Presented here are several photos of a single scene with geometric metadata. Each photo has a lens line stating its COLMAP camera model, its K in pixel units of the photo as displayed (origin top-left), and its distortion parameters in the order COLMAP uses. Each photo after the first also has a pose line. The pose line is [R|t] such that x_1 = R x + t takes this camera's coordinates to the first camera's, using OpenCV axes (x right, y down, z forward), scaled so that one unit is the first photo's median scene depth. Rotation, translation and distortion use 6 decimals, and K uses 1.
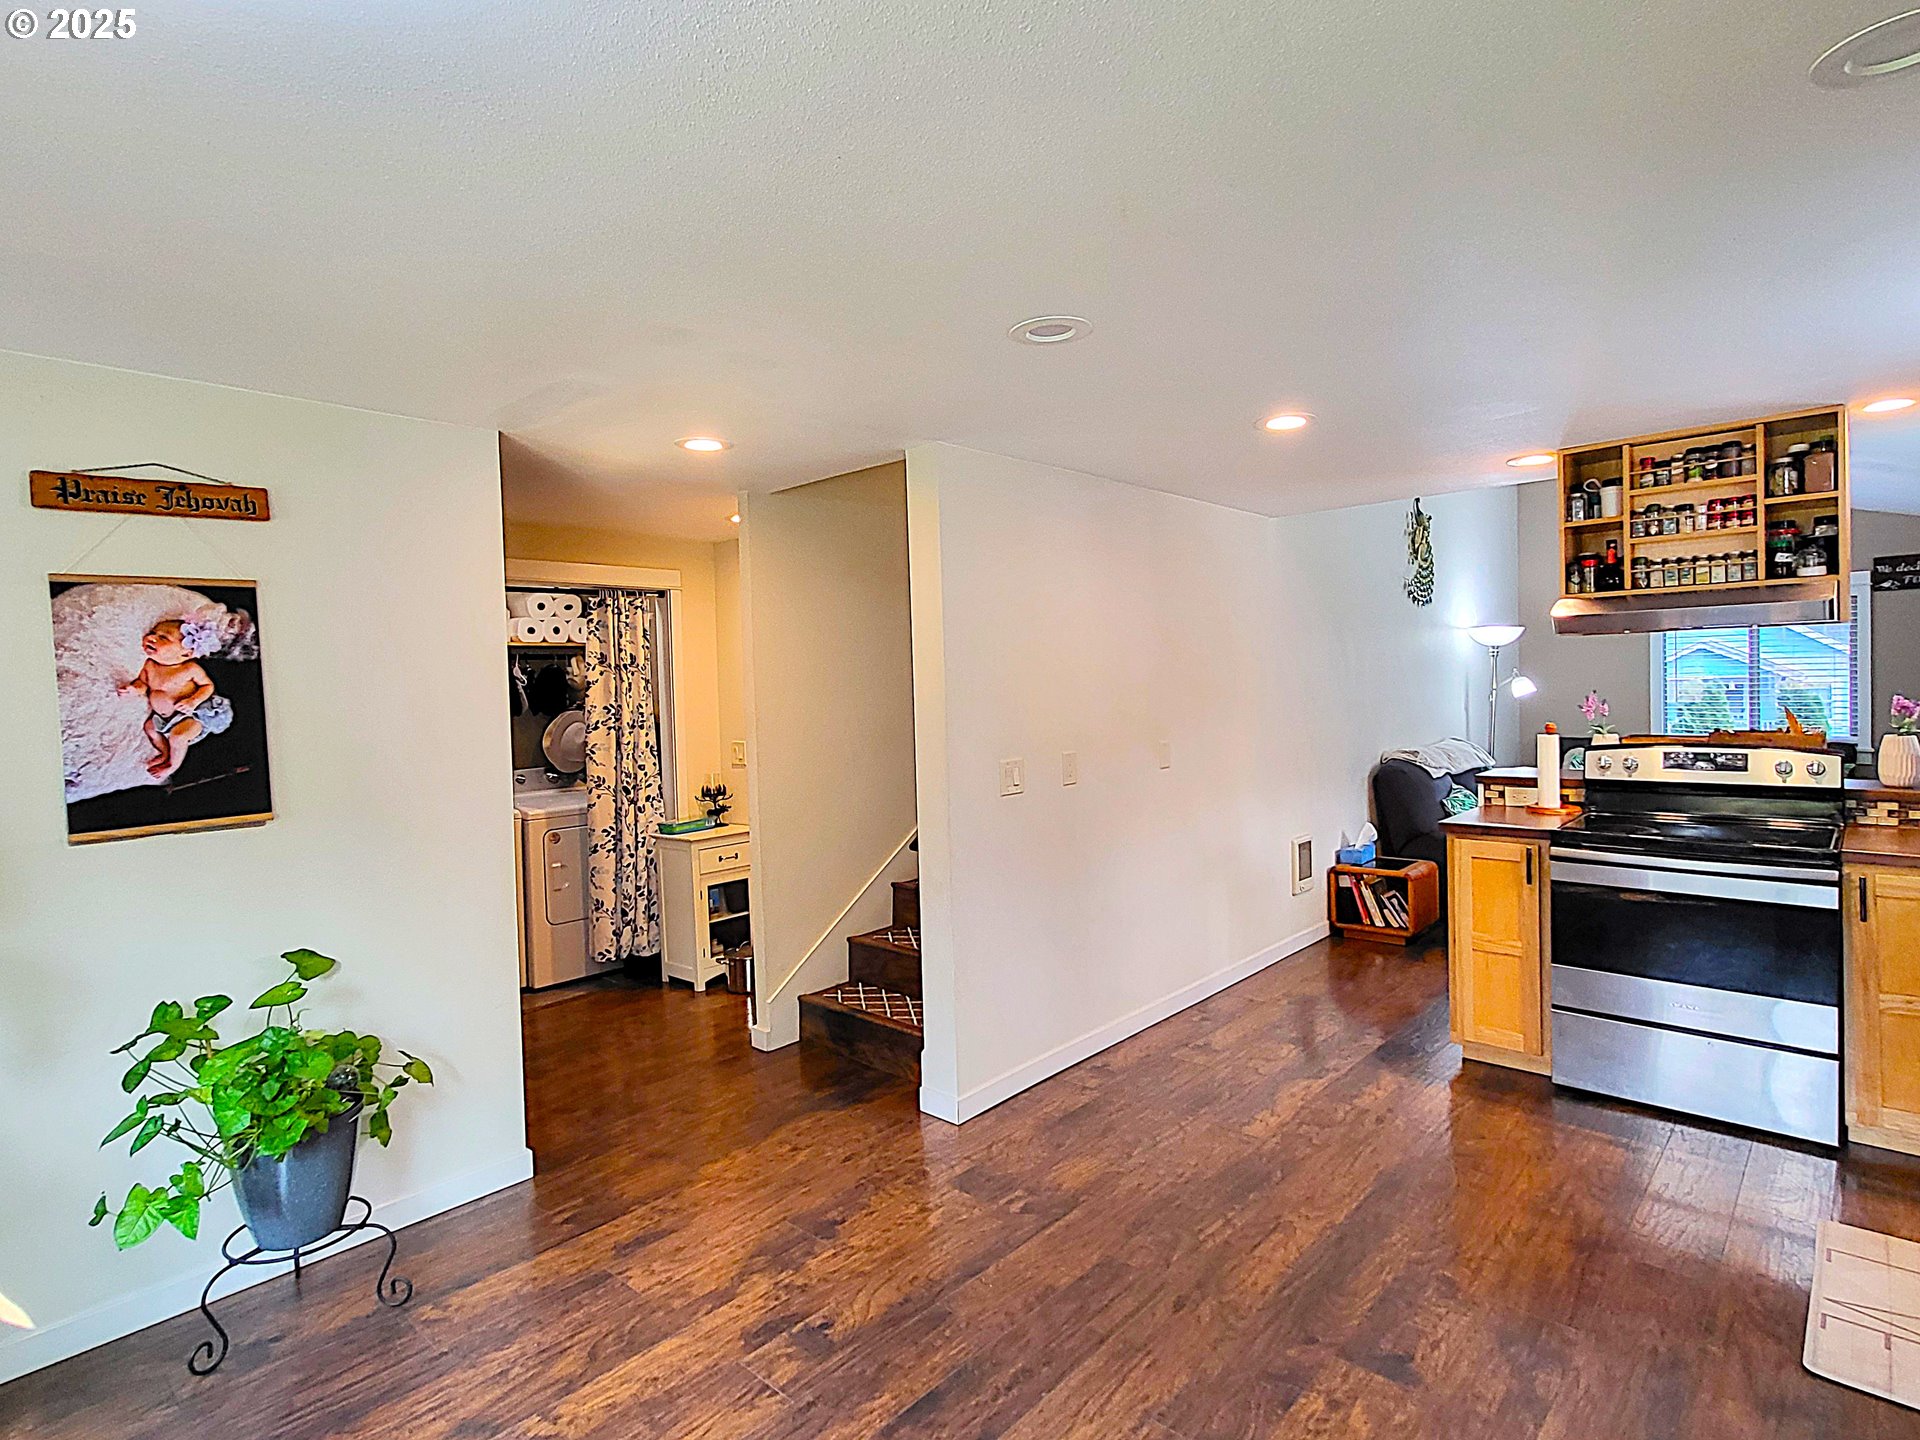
lens RADIAL K [[1001.2, 0, 952.6], [0, 1001.2, 709.2], [0, 0, 1]] dist [0.003321, 0.000376]
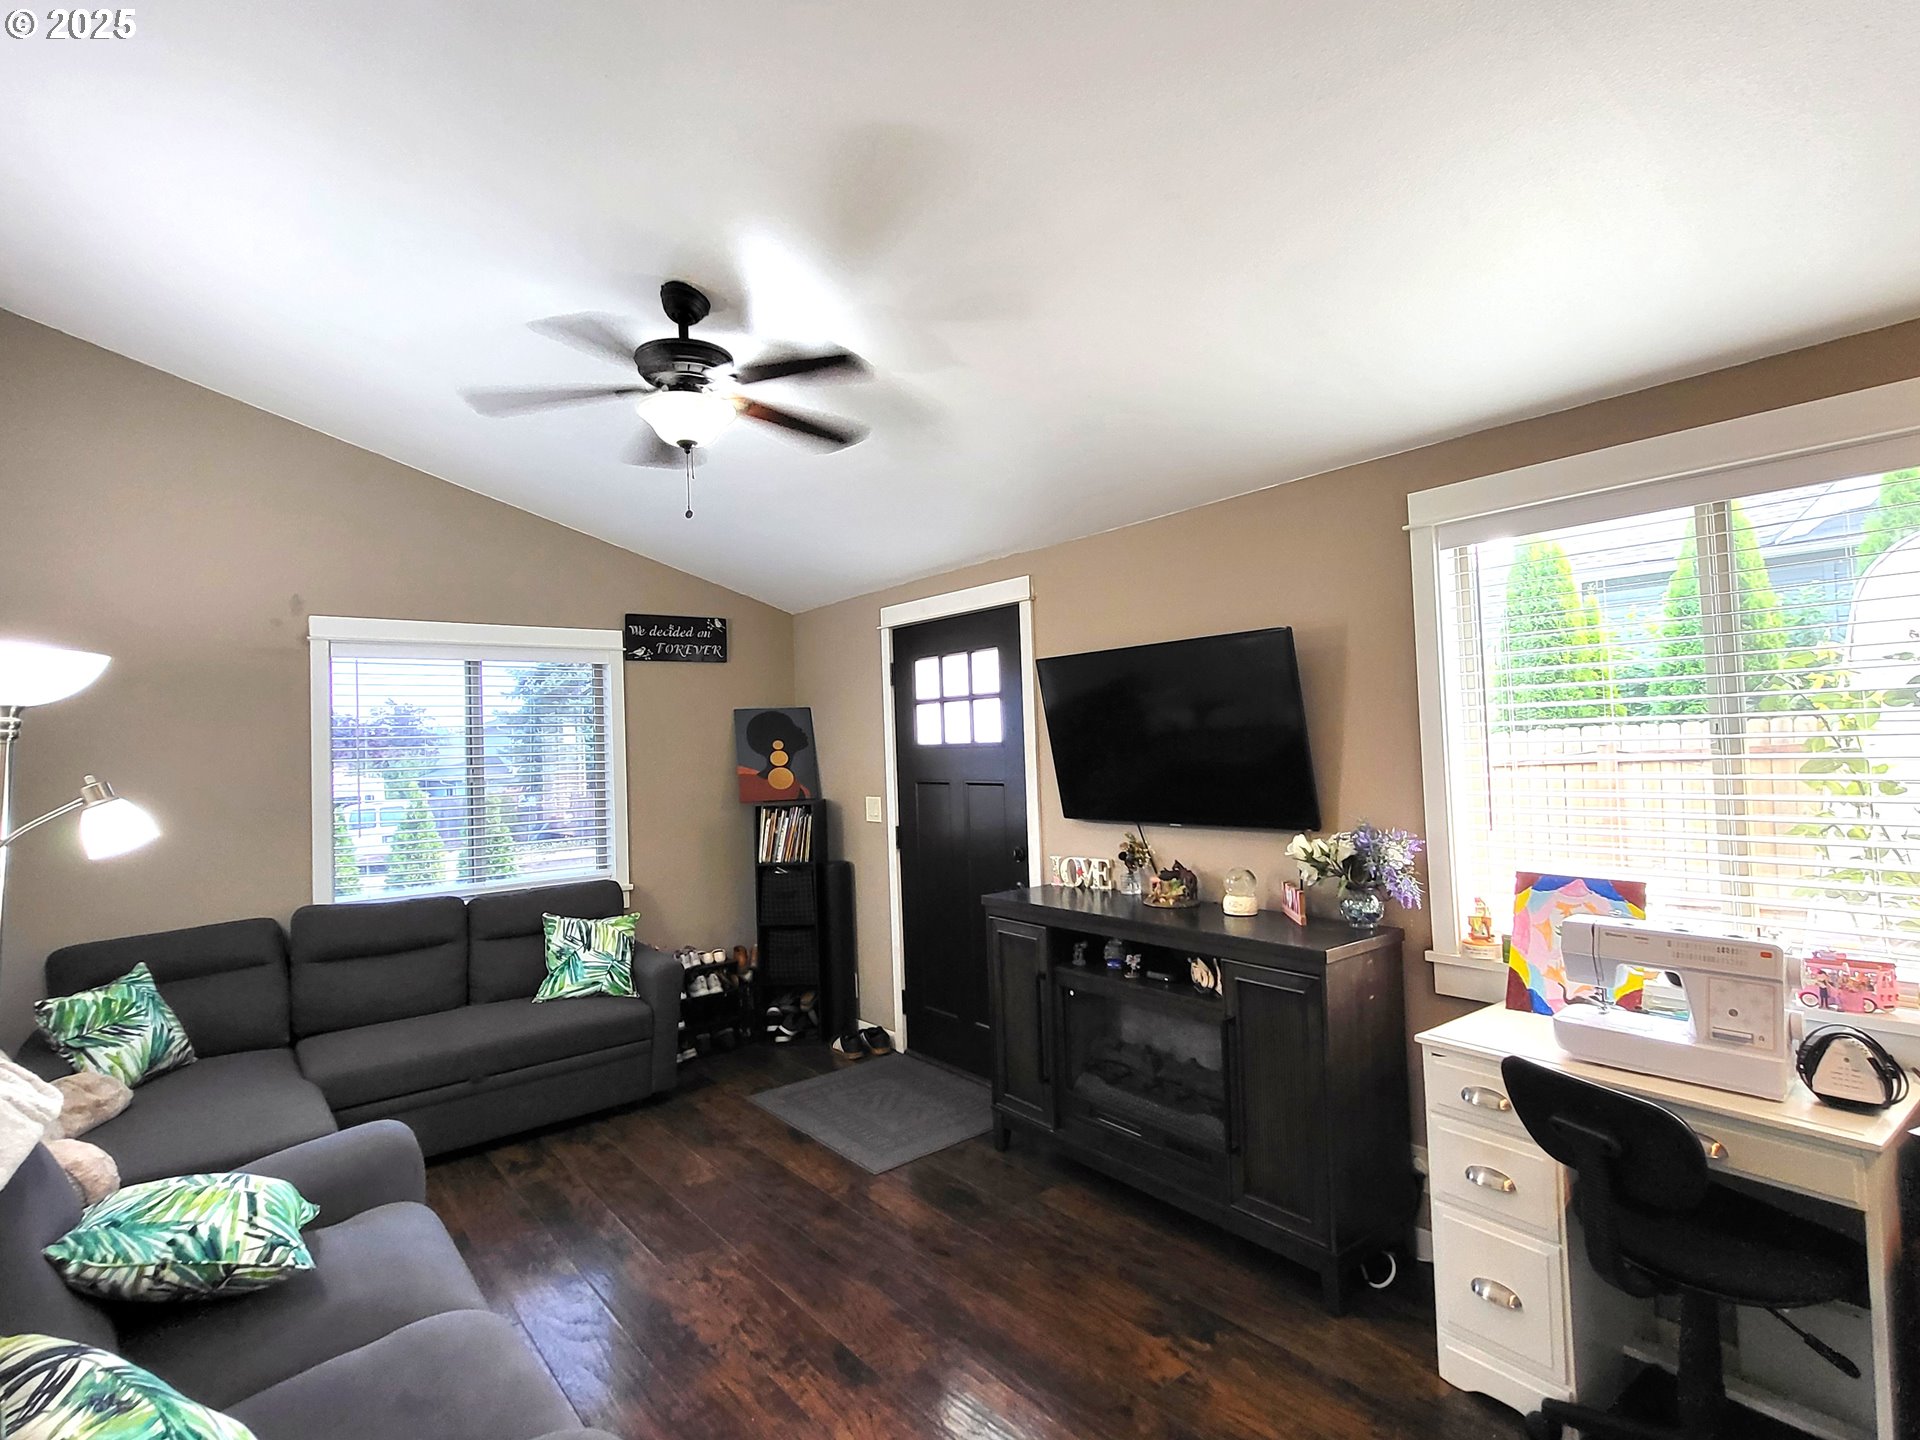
lens RADIAL K [[911.1, 0, 961.5], [0, 911.1, 710.8], [0, 0, 1]] dist [0.000431, -0.000830]
pose [[0.121619, 0.058264, 0.990865, 0.660262], [0.057289, 0.996199, -0.065609, -0.055655], [-0.990922, 0.064745, 0.117819, 1.466281]]
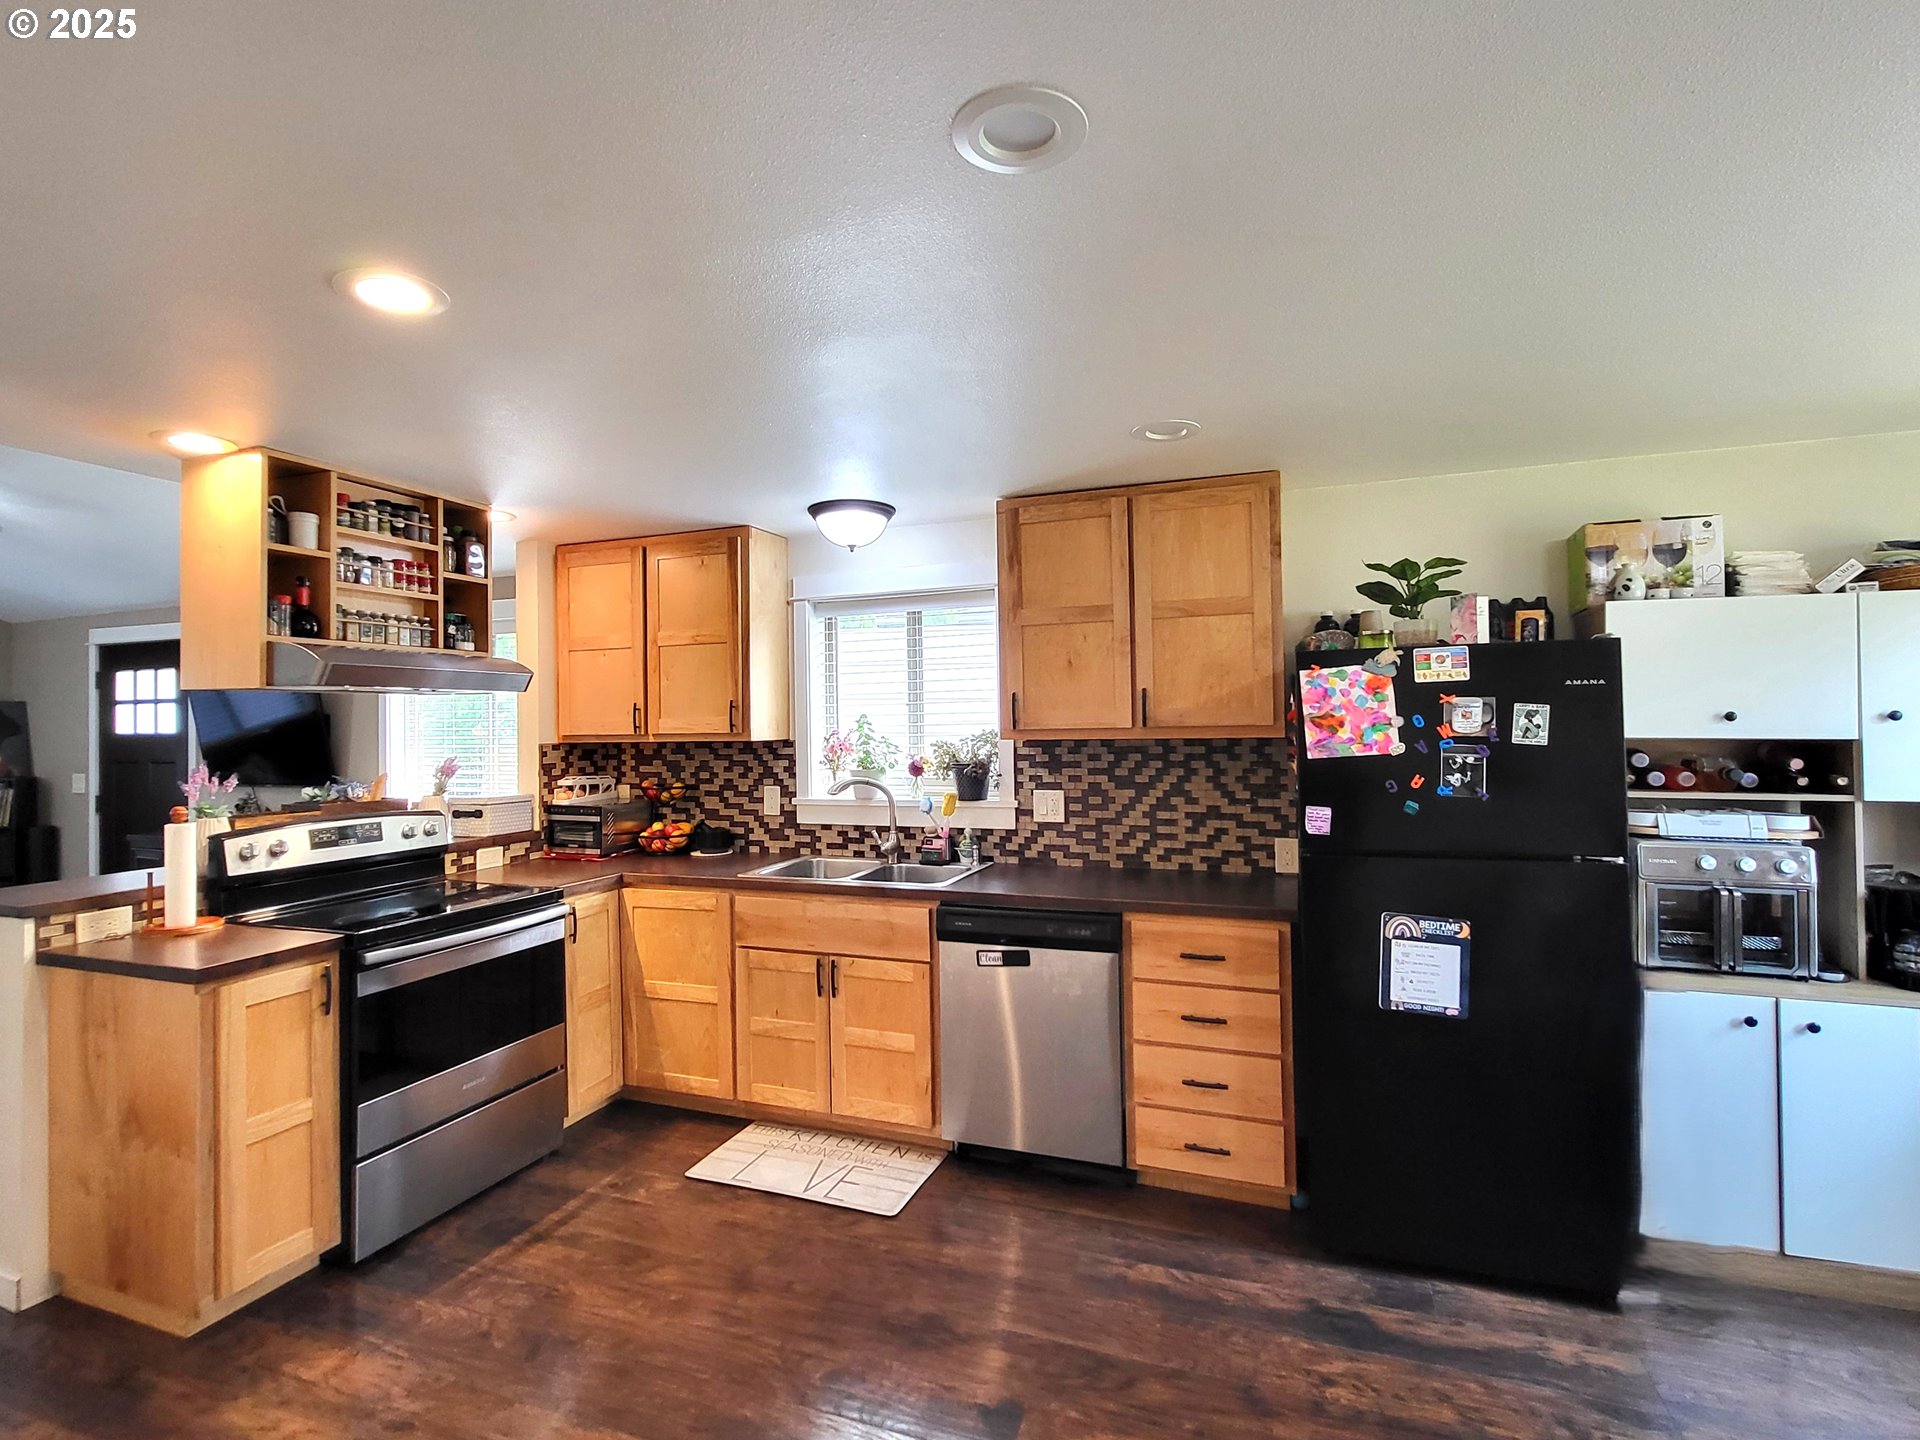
lens RADIAL K [[911.1, 0, 959.3], [0, 911.1, 712.8], [0, 0, 1]] dist [0.000431, -0.000830]
pose [[-0.374880, 0.045346, 0.925964, -0.259306], [0.047999, 0.998413, -0.029461, -0.009105], [-0.925830, 0.033401, -0.376462, 0.856469]]
